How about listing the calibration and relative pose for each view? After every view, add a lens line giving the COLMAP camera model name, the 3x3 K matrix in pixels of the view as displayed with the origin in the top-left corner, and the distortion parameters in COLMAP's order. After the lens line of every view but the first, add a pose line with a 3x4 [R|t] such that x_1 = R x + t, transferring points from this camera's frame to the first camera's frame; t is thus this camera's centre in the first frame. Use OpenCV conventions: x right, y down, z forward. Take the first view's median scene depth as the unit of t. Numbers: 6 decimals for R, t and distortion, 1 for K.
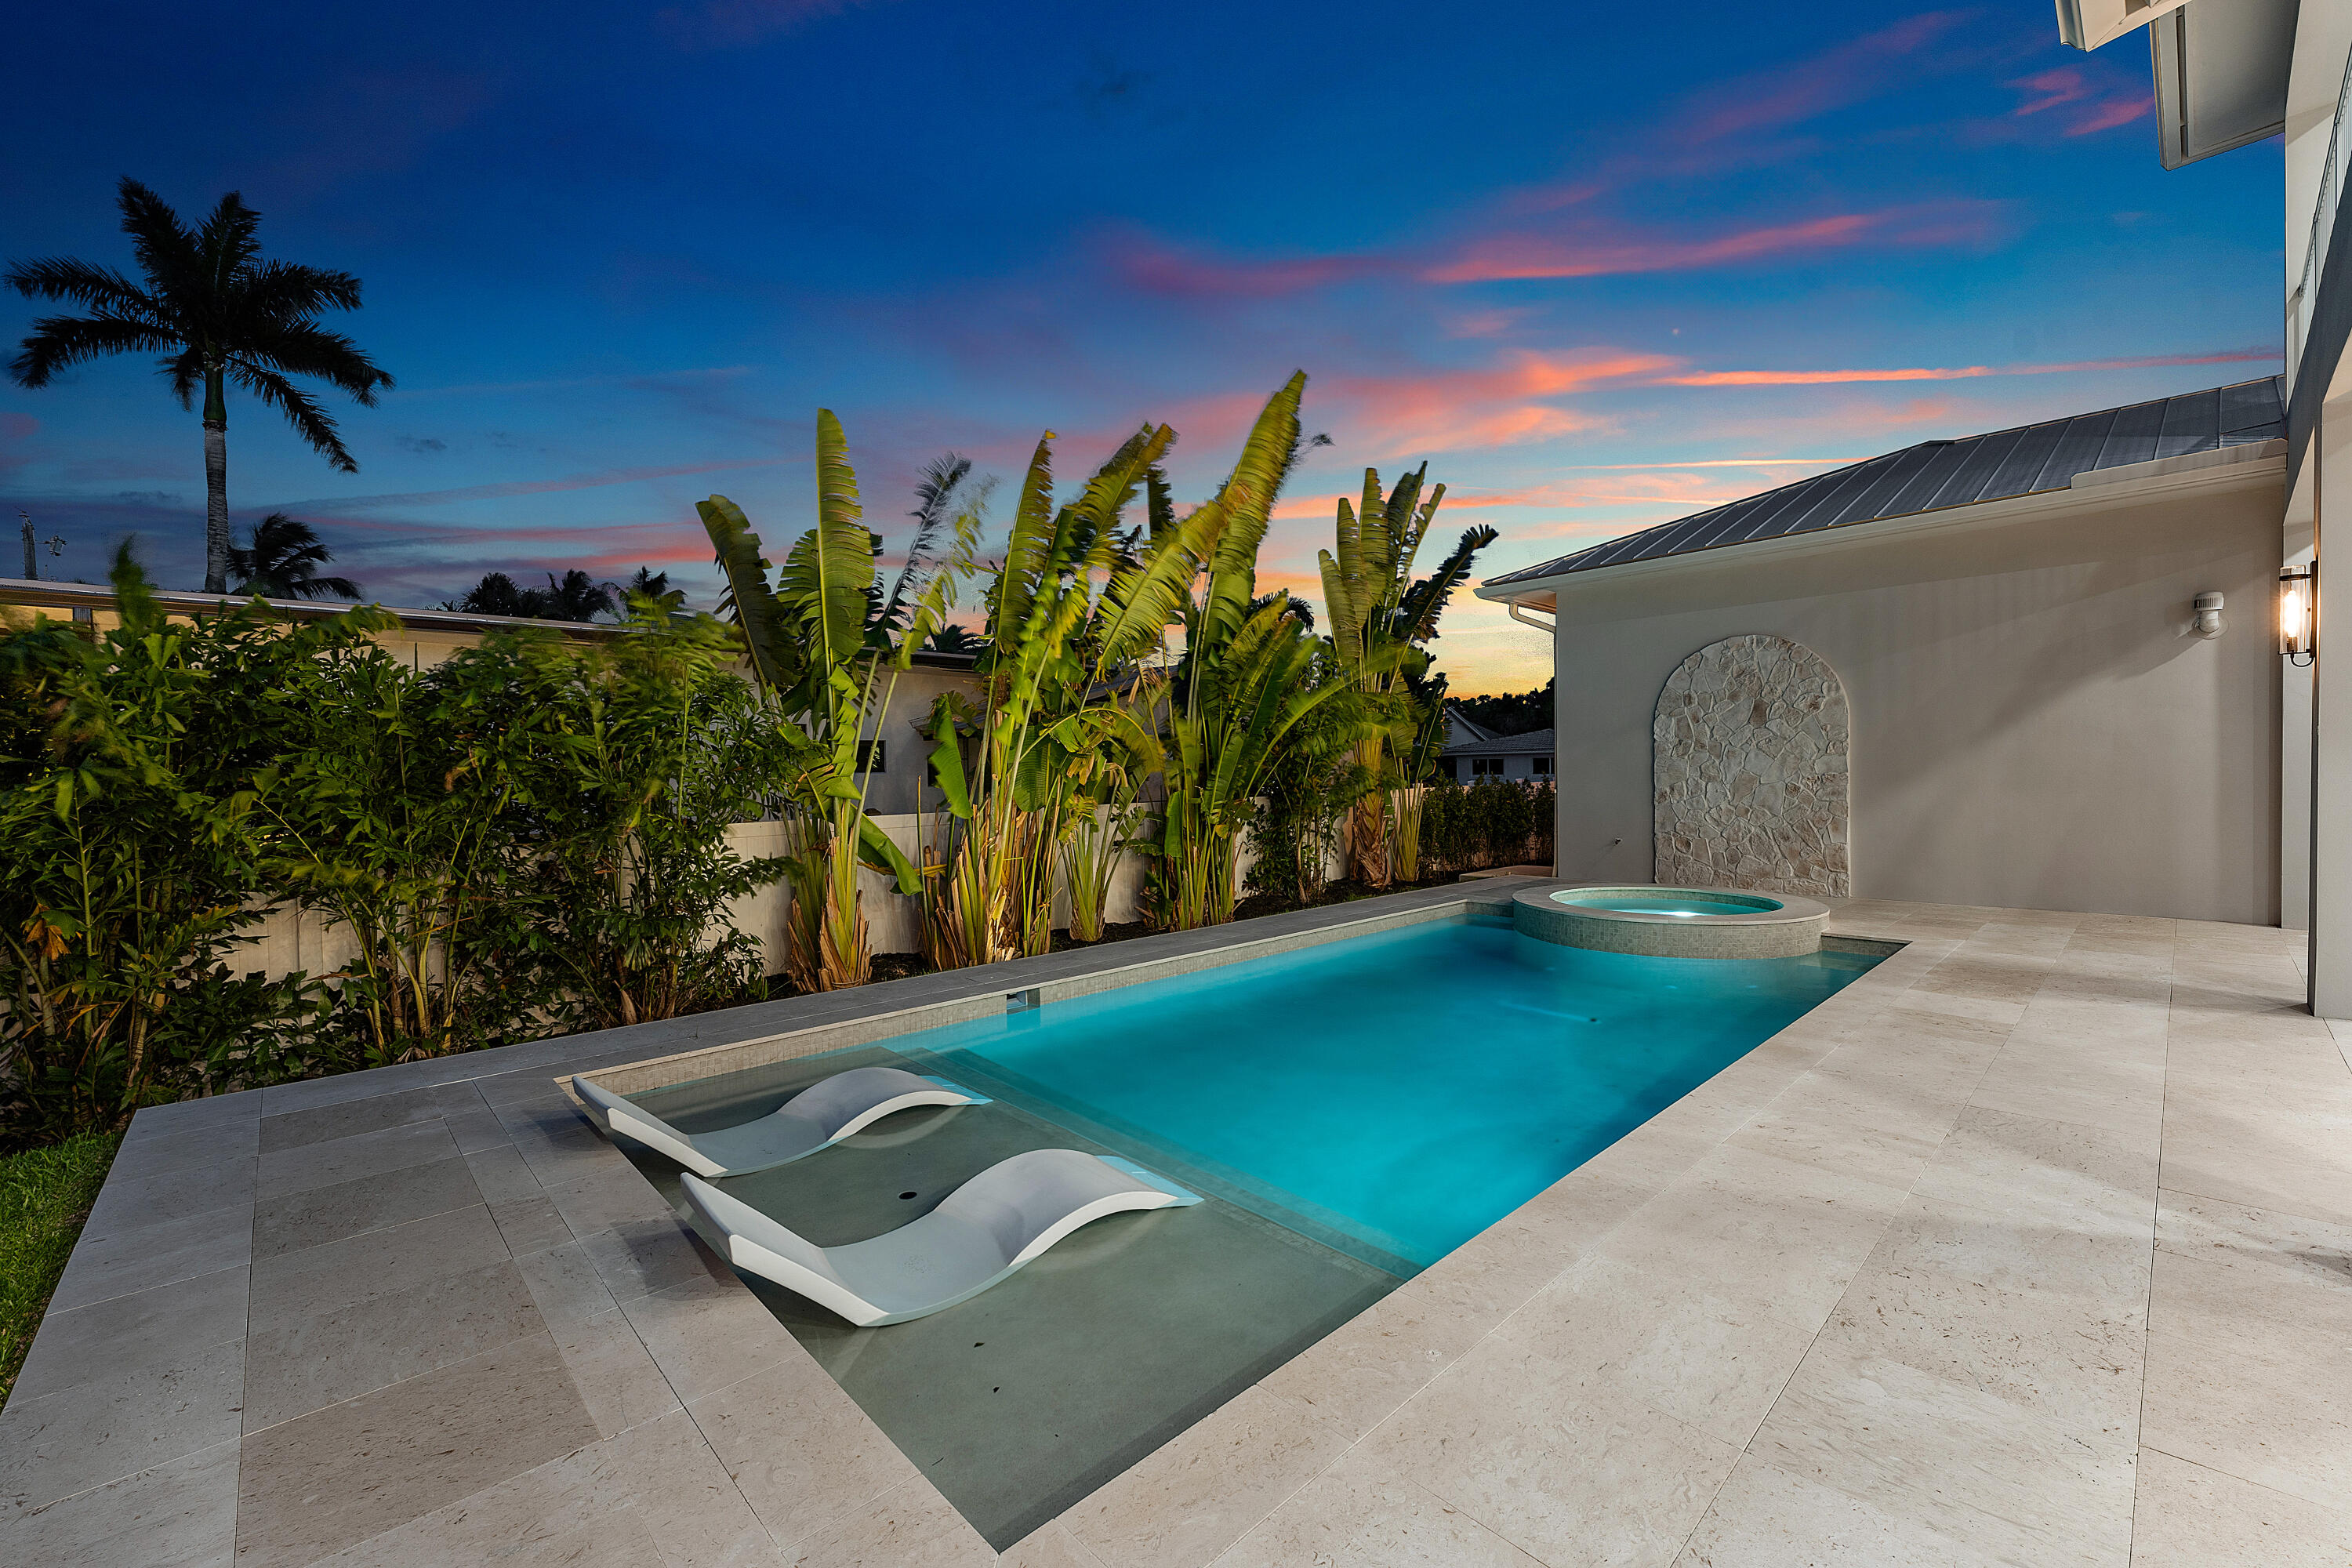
lens RADIAL K [[956.0, 0, 1176.0], [0, 956.0, 784.0], [0, 0, 1]] dist [-0.006243, 0.000381]
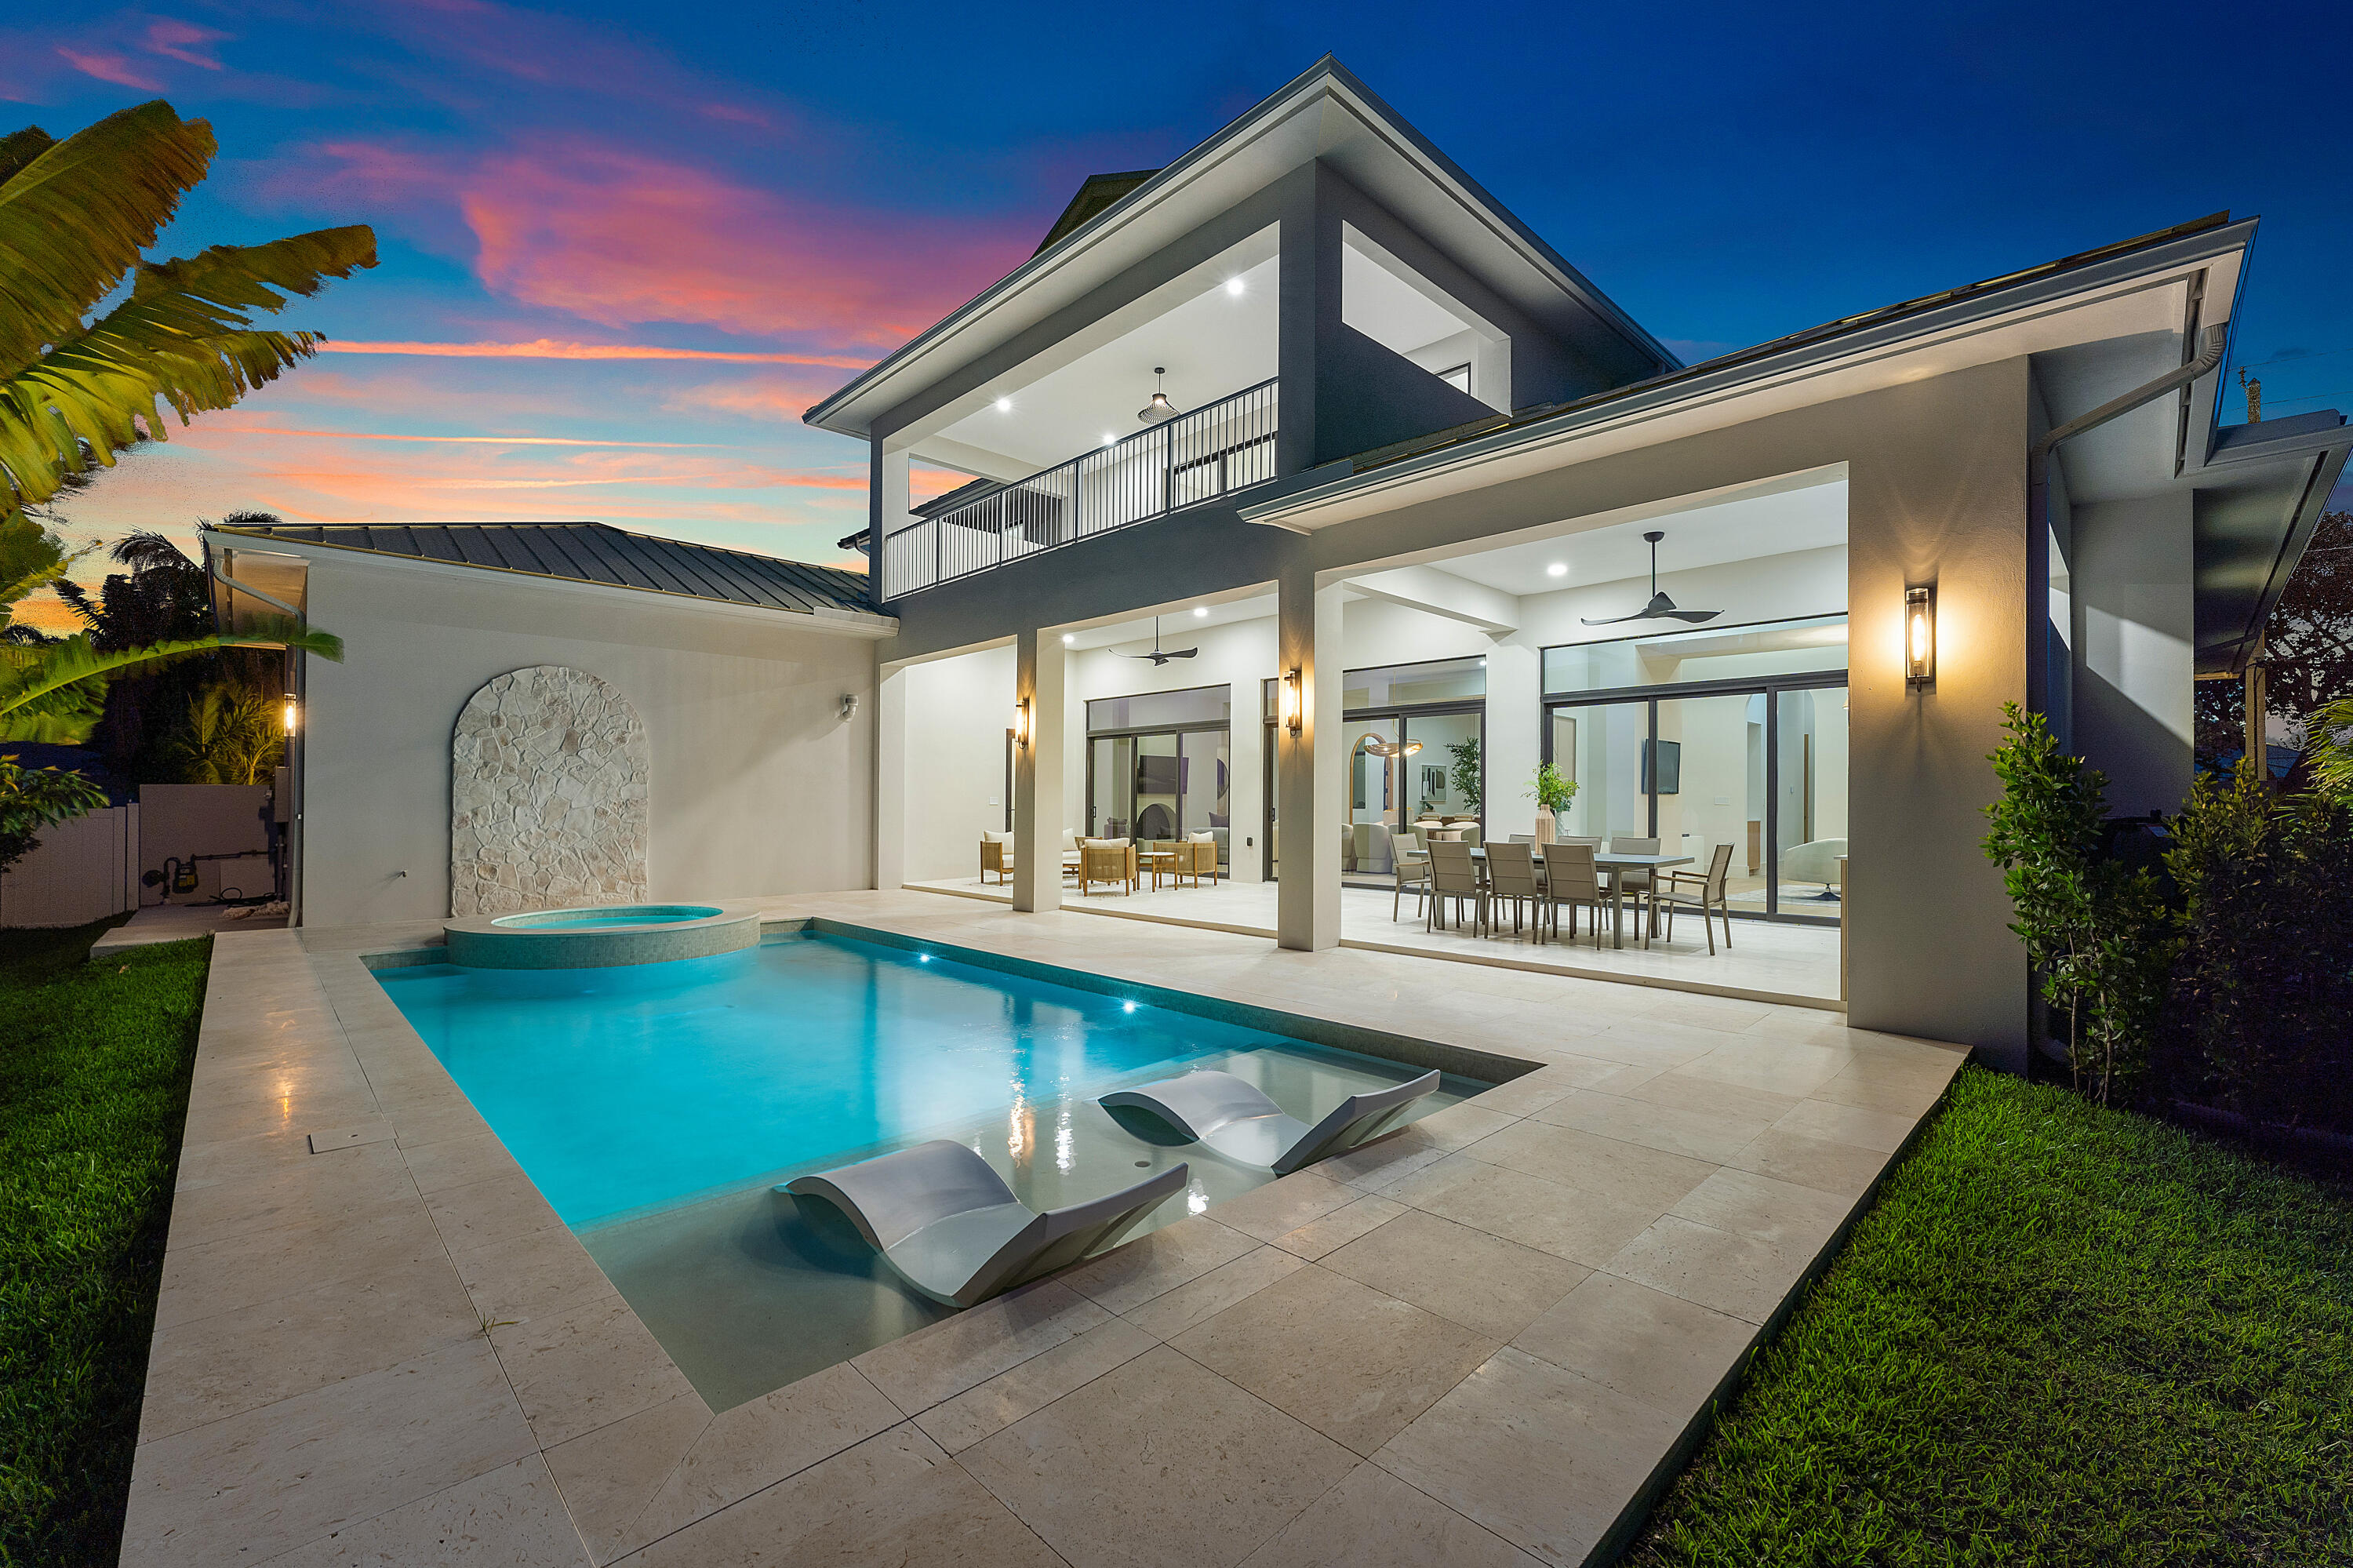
lens RADIAL K [[970.0, 0, 1177.9], [0, 970.0, 791.1], [0, 0, 1]] dist [-0.002269, 0.000132]
pose [[-0.022962, 0.027996, 0.999344, -0.652827], [0.007777, 0.999583, -0.027824, 0.022033], [-0.999706, 0.007133, -0.023170, 0.469168]]
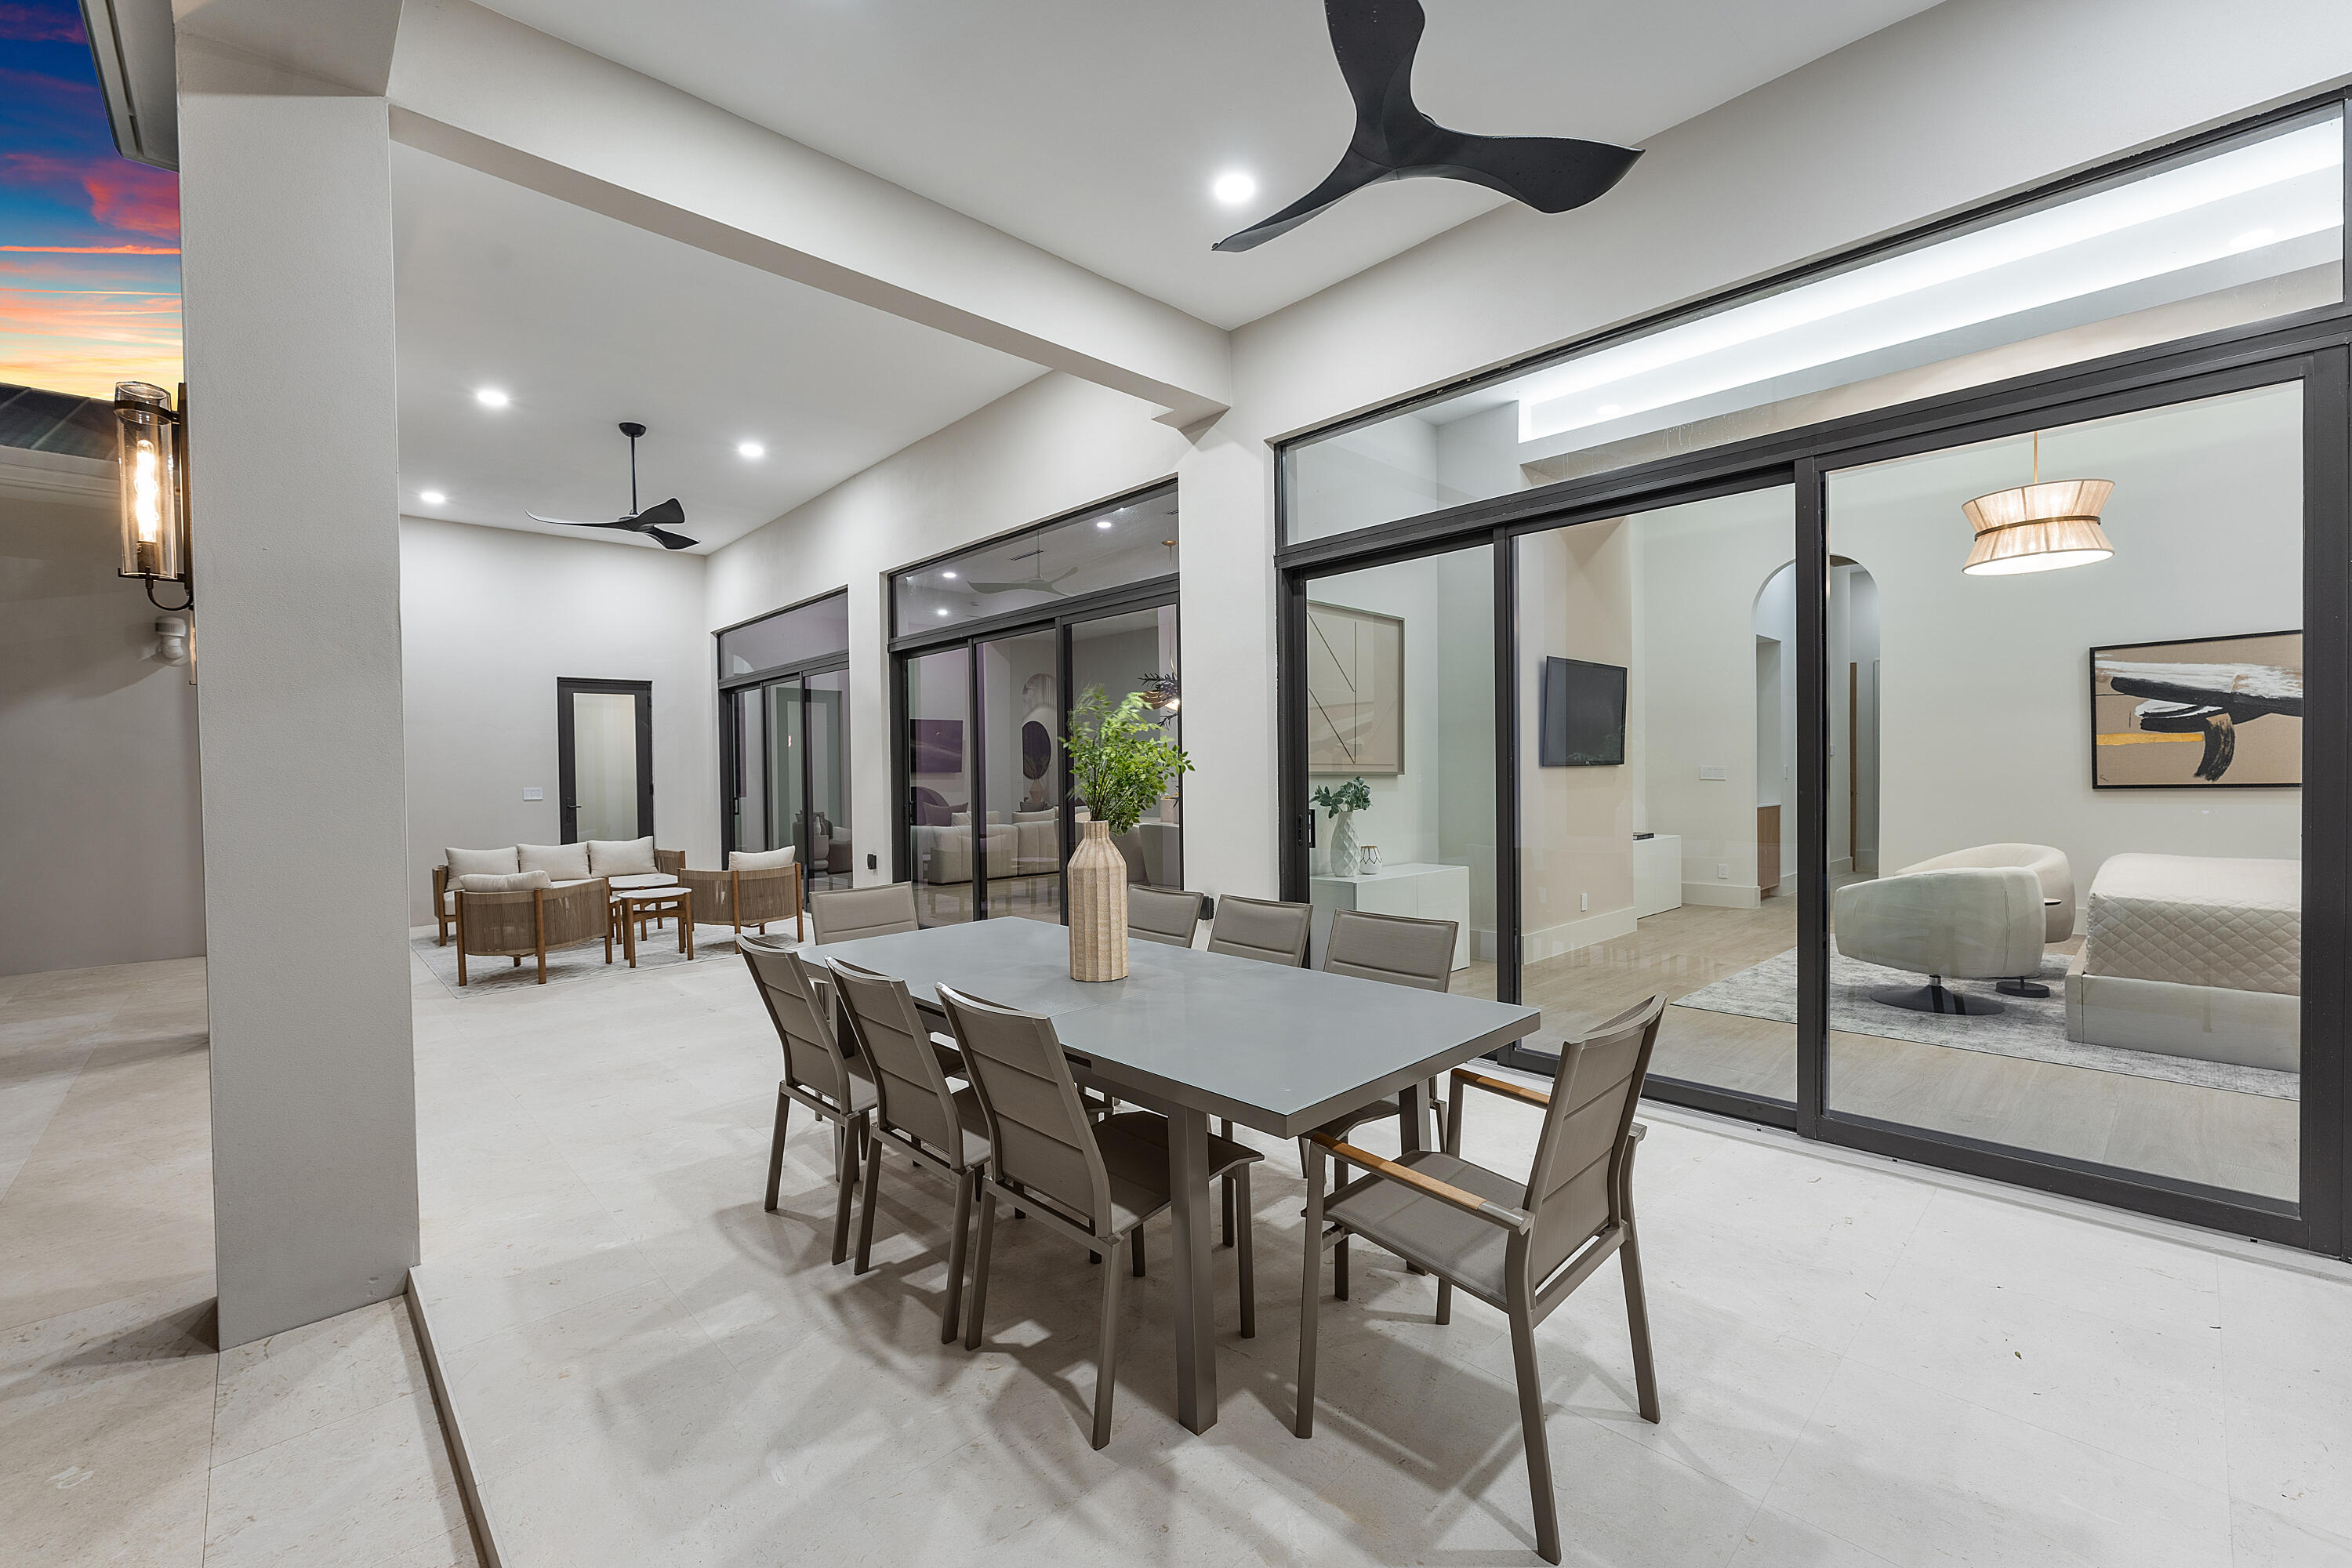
lens RADIAL K [[967.6, 0, 1177.3], [0, 967.6, 785.8], [0, 0, 1]] dist [-0.003037, -0.000435]
pose [[-0.005453, 0.003200, 0.999980, 0.106808], [0.026569, 0.999642, -0.003054, -0.001198], [-0.999632, 0.026552, -0.005536, -0.011602]]
